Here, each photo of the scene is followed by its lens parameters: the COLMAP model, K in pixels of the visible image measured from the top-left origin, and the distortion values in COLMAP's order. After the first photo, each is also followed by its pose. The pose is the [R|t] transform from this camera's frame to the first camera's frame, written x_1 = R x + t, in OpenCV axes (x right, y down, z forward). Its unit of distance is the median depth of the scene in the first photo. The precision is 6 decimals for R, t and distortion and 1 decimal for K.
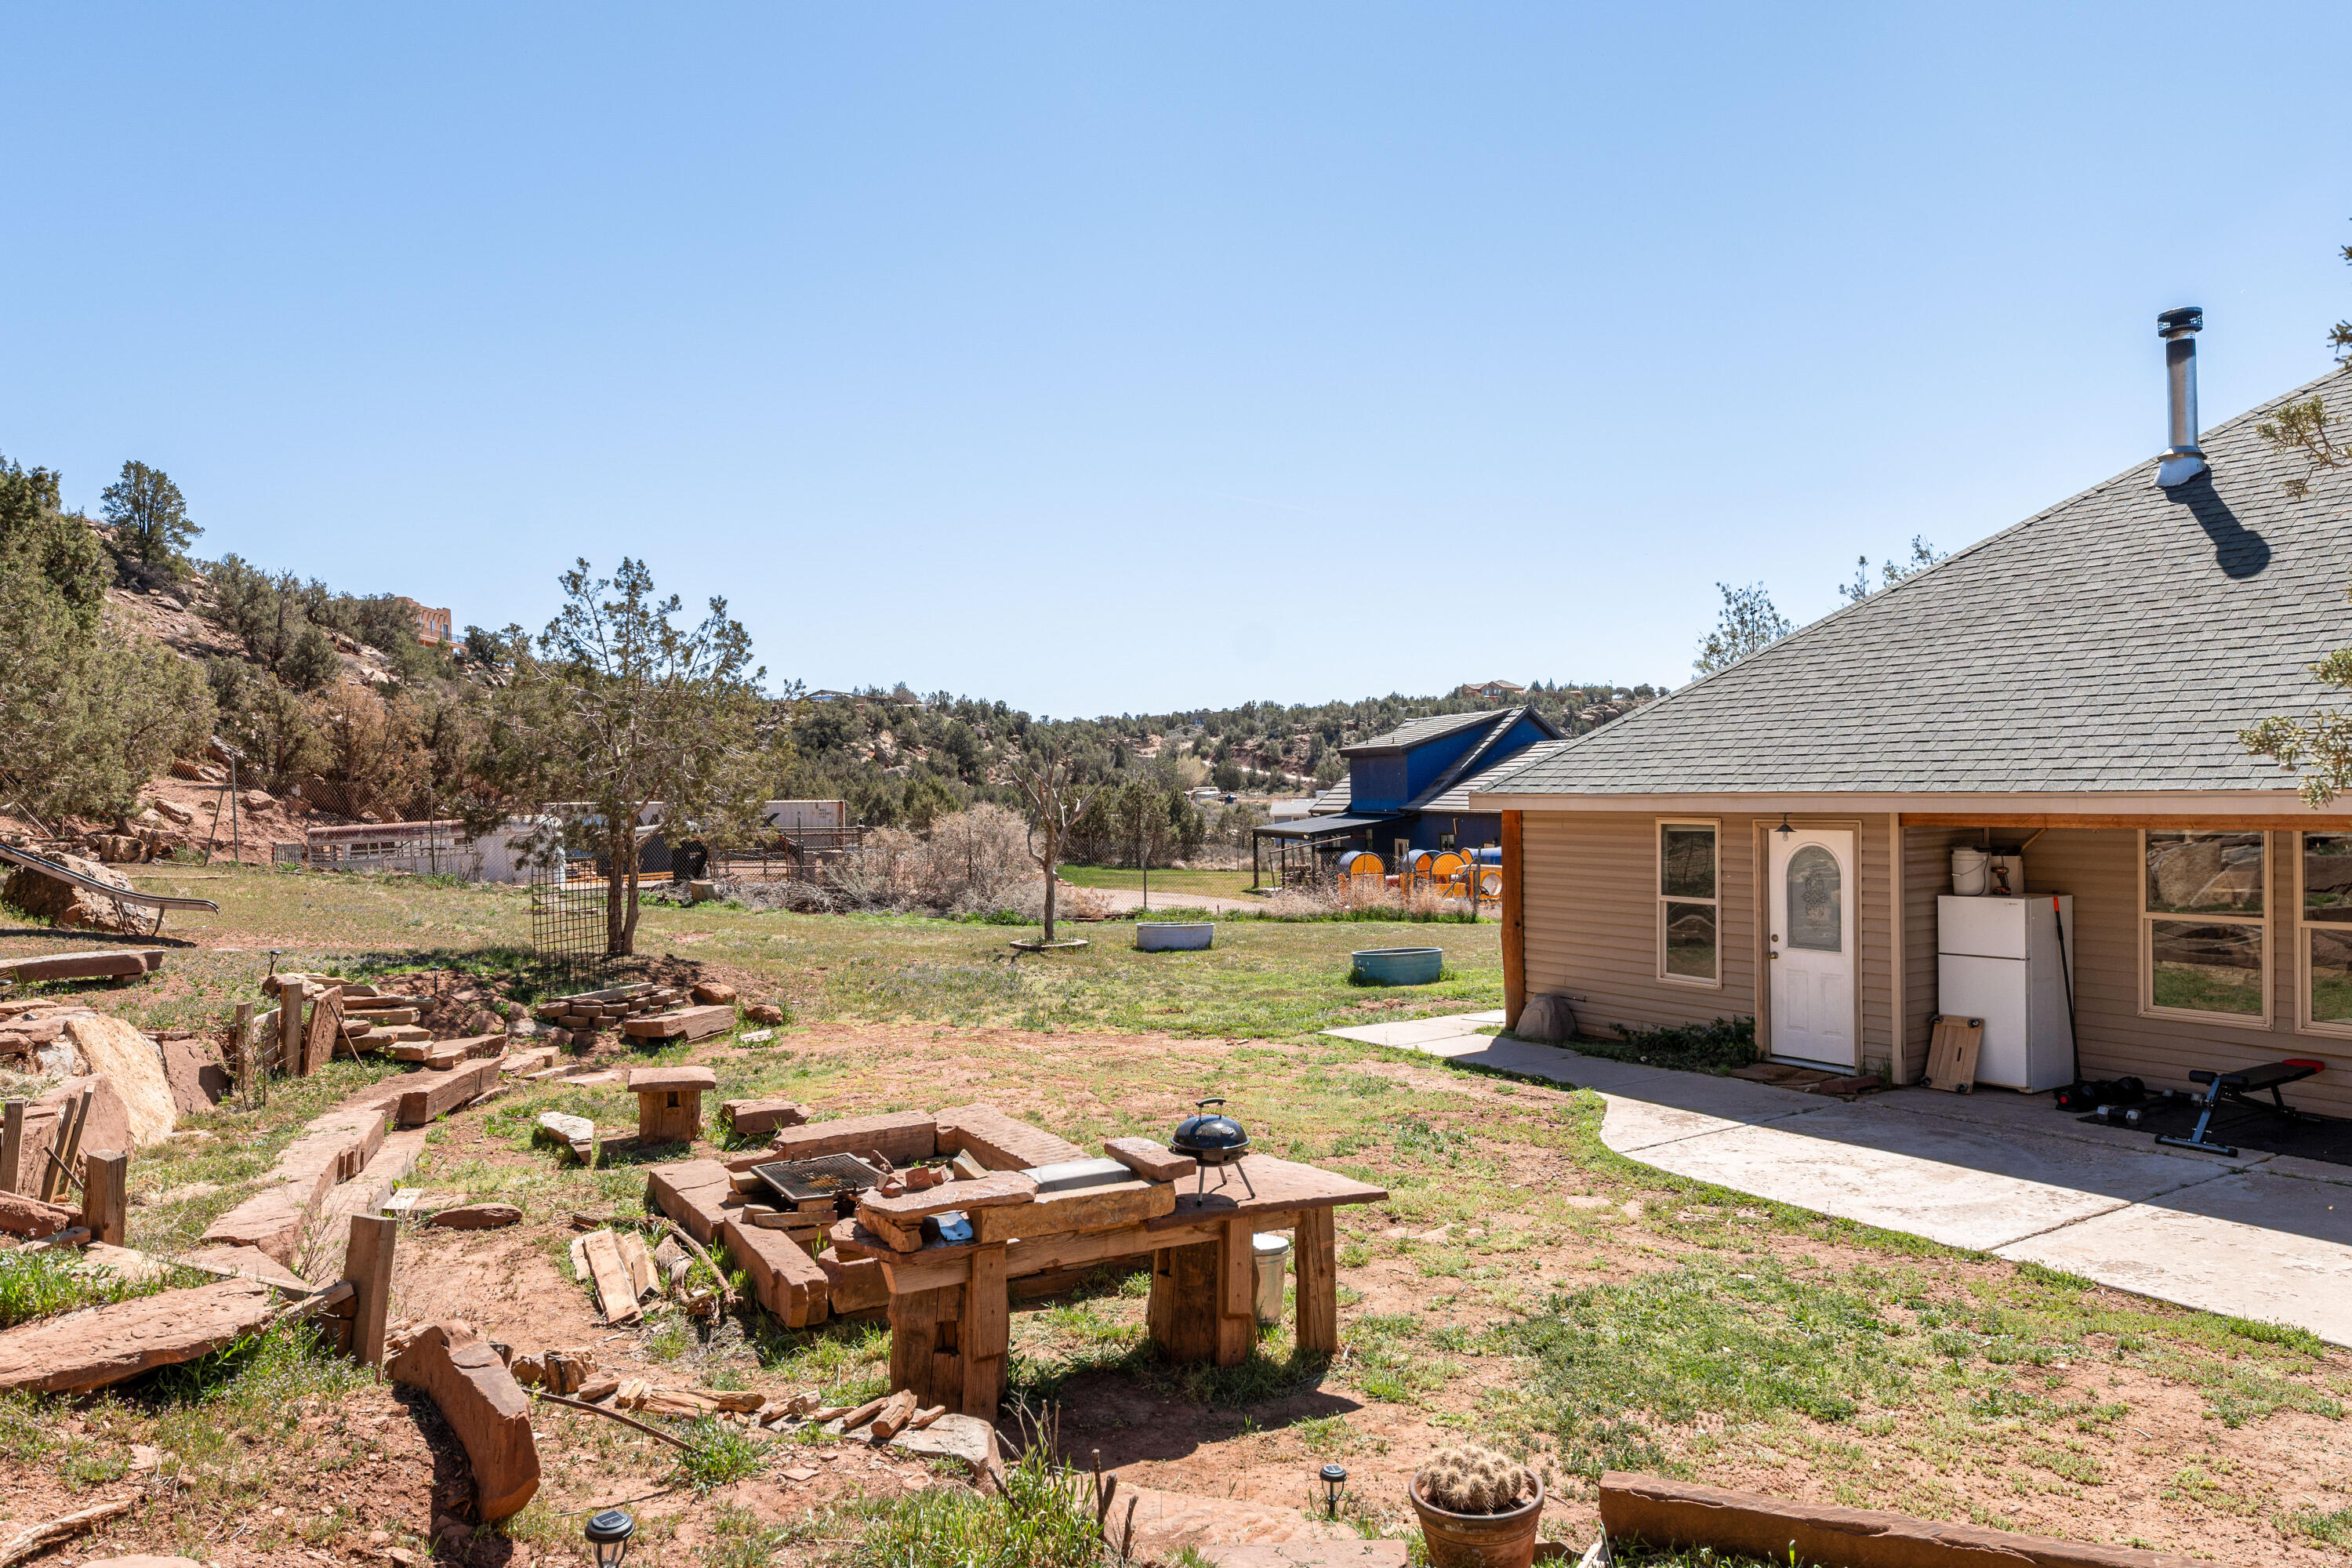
lens RADIAL K [[1573.8, 0, 1176.0], [0, 1573.8, 784.0], [0, 0, 1]] dist [0.005616, 0.003564]
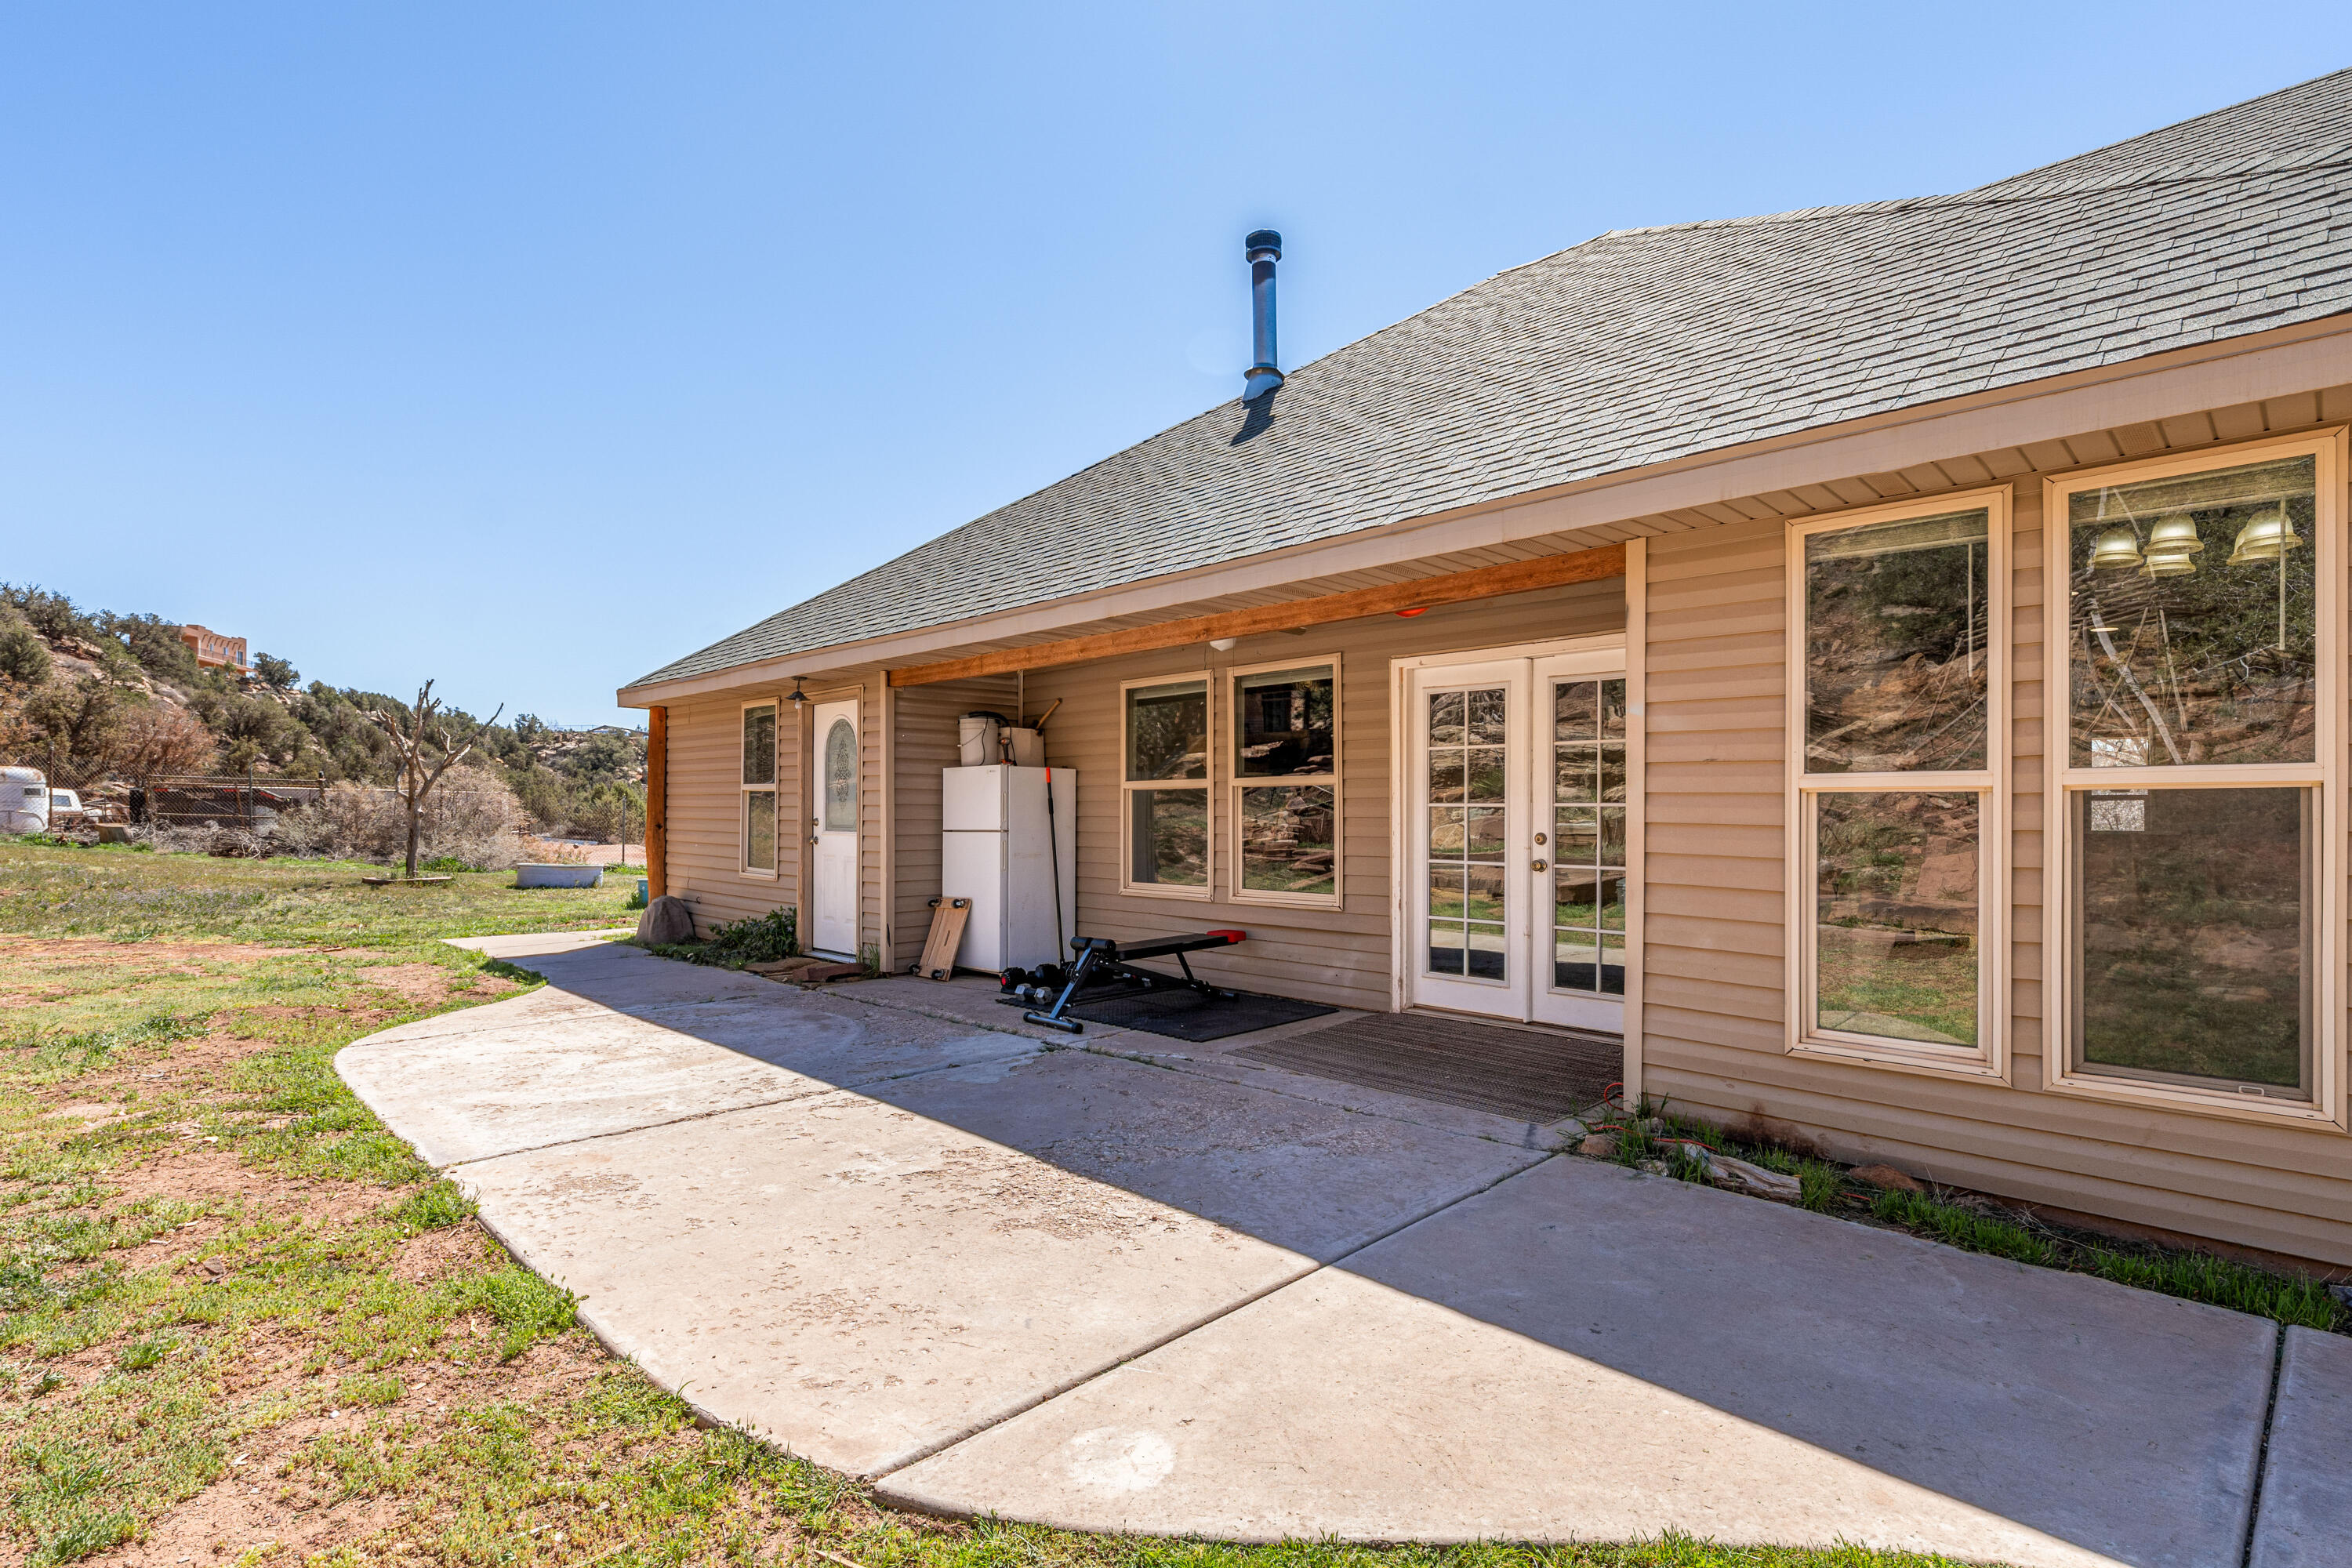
lens RADIAL K [[1135.1, 0, 1182.6], [0, 1135.1, 796.0], [0, 0, 1]] dist [-0.000810, -0.000200]
pose [[0.973242, 0.030420, 0.227759, 0.444786], [-0.026143, 0.999421, -0.021772, 0.092925], [-0.228289, 0.015235, 0.973474, 0.302634]]
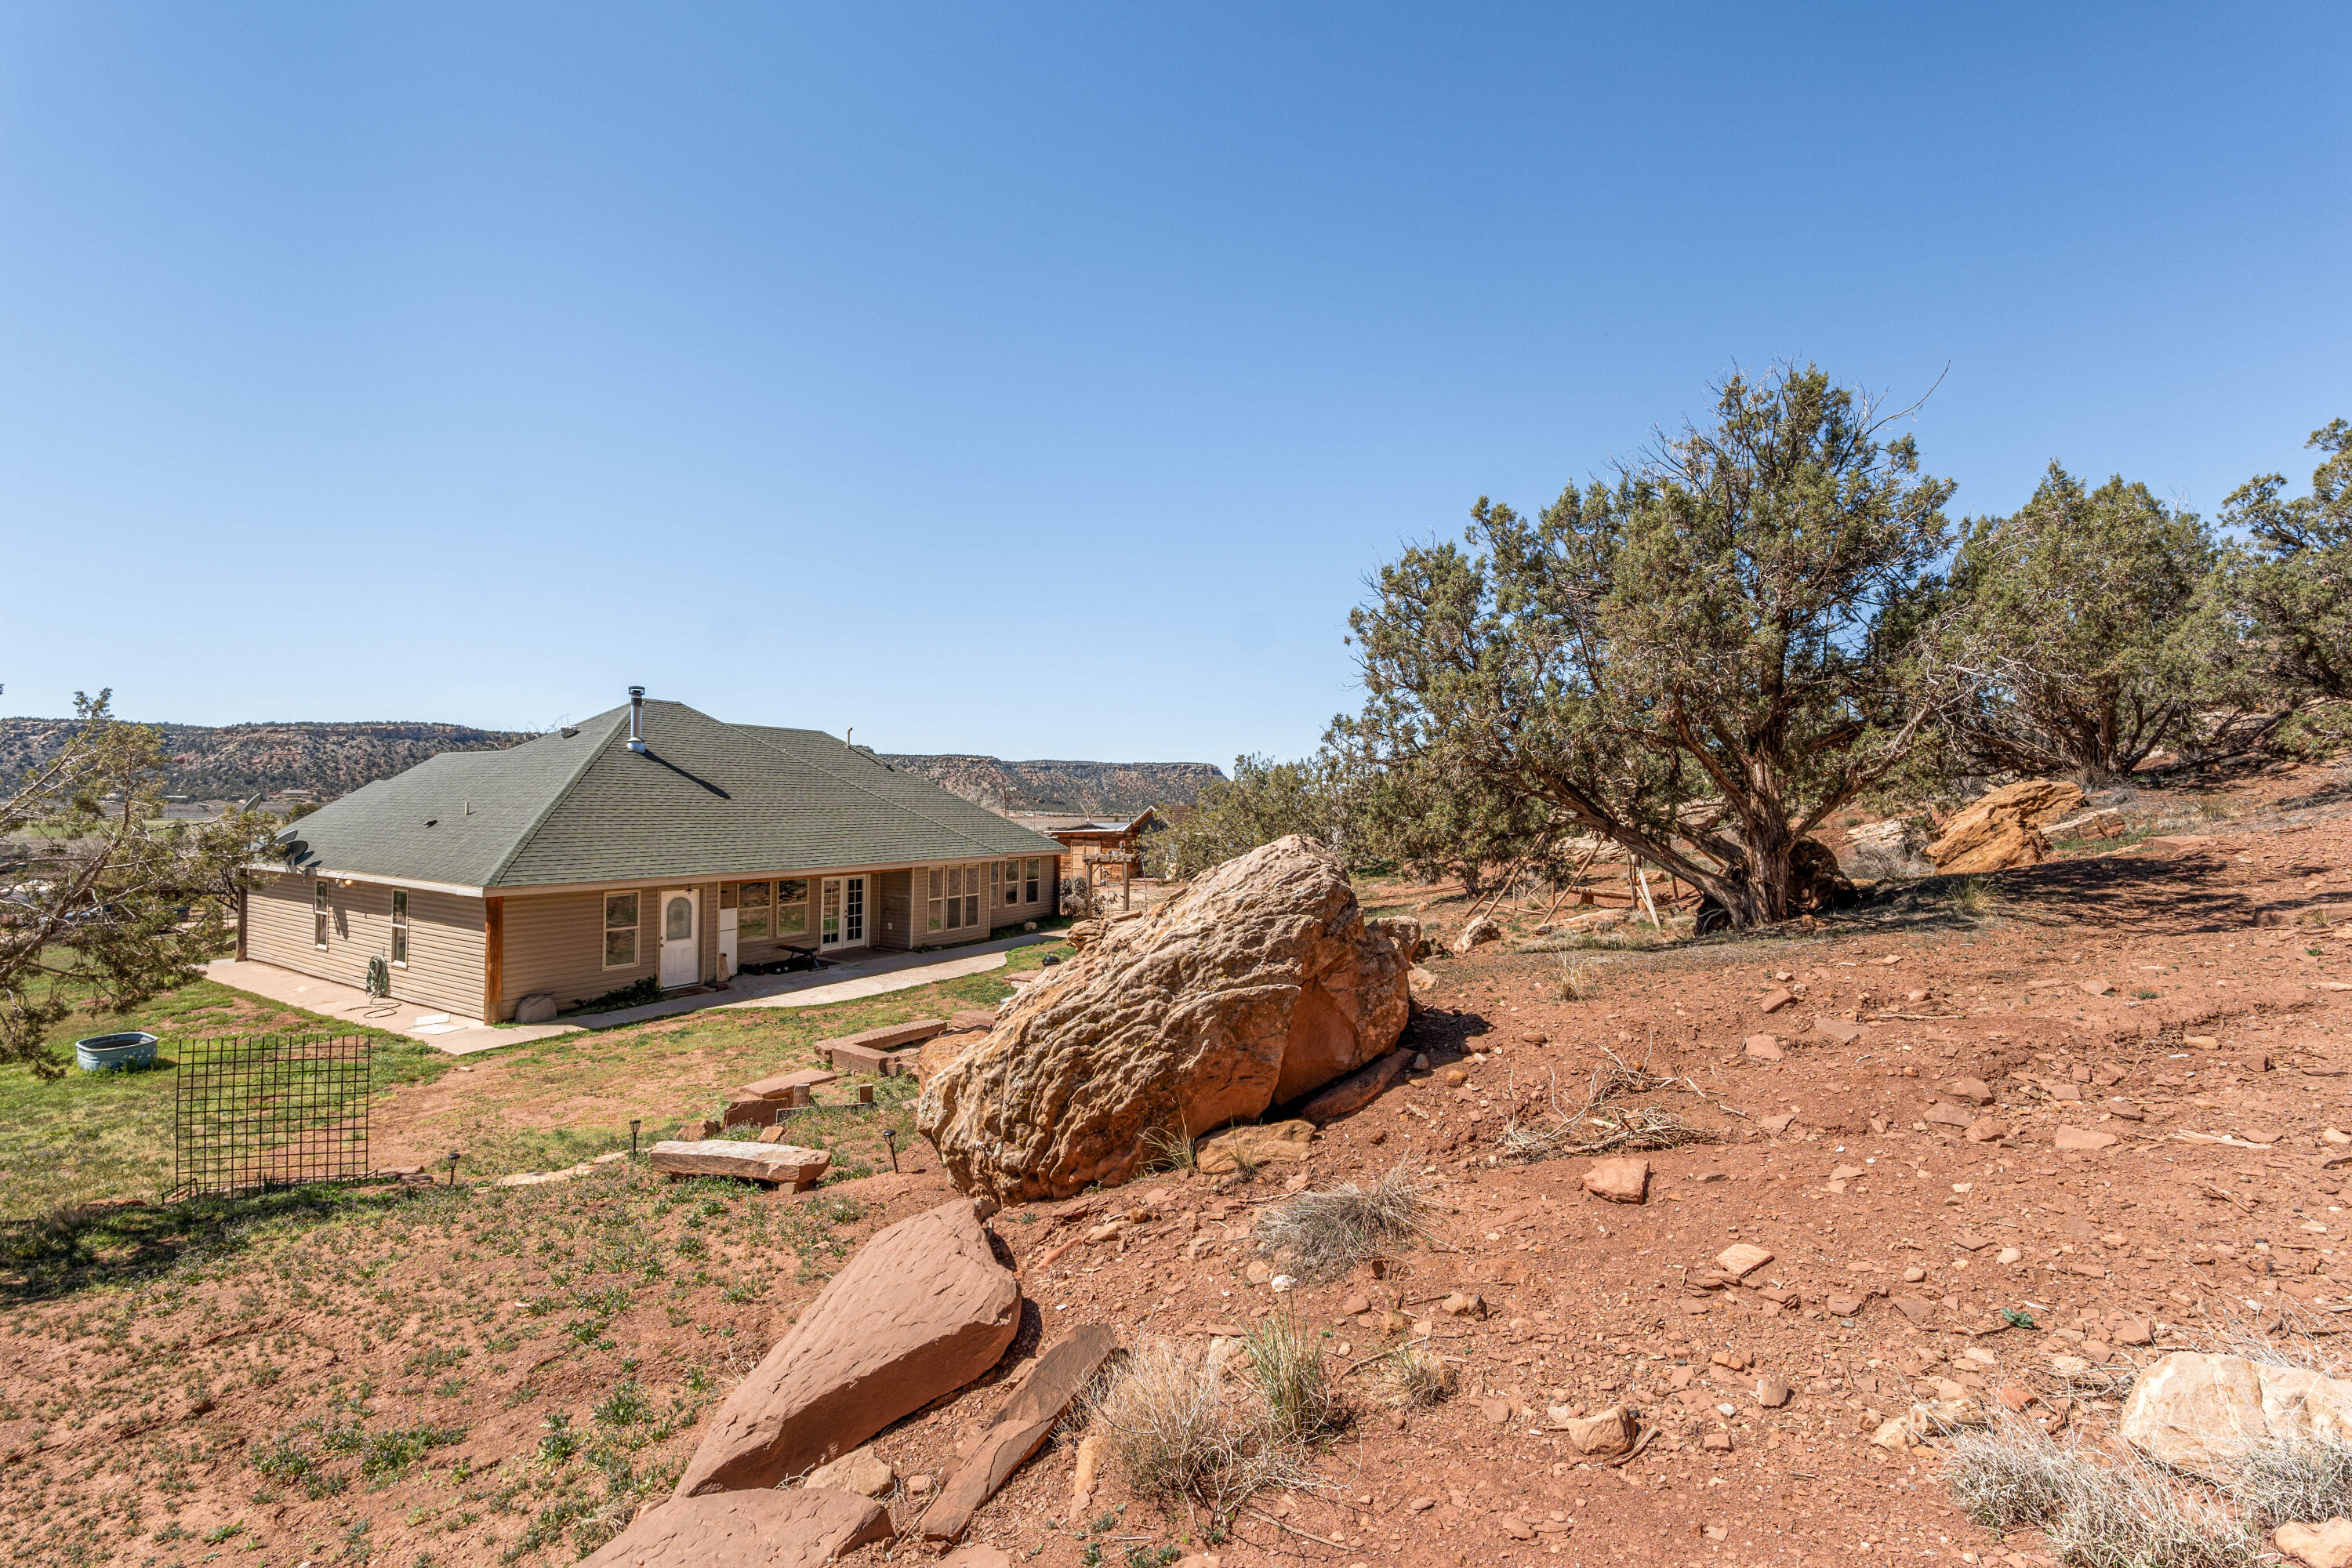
lens RADIAL K [[981.5, 0, 1176.0], [0, 981.5, 784.0], [0, 0, 1]] dist [0.002654, -0.000293]
pose [[-0.459928, 0.033600, 0.887320, -1.305074], [0.002028, 0.999321, -0.036790, -0.078490], [-0.887954, -0.015122, -0.459684, 1.013204]]
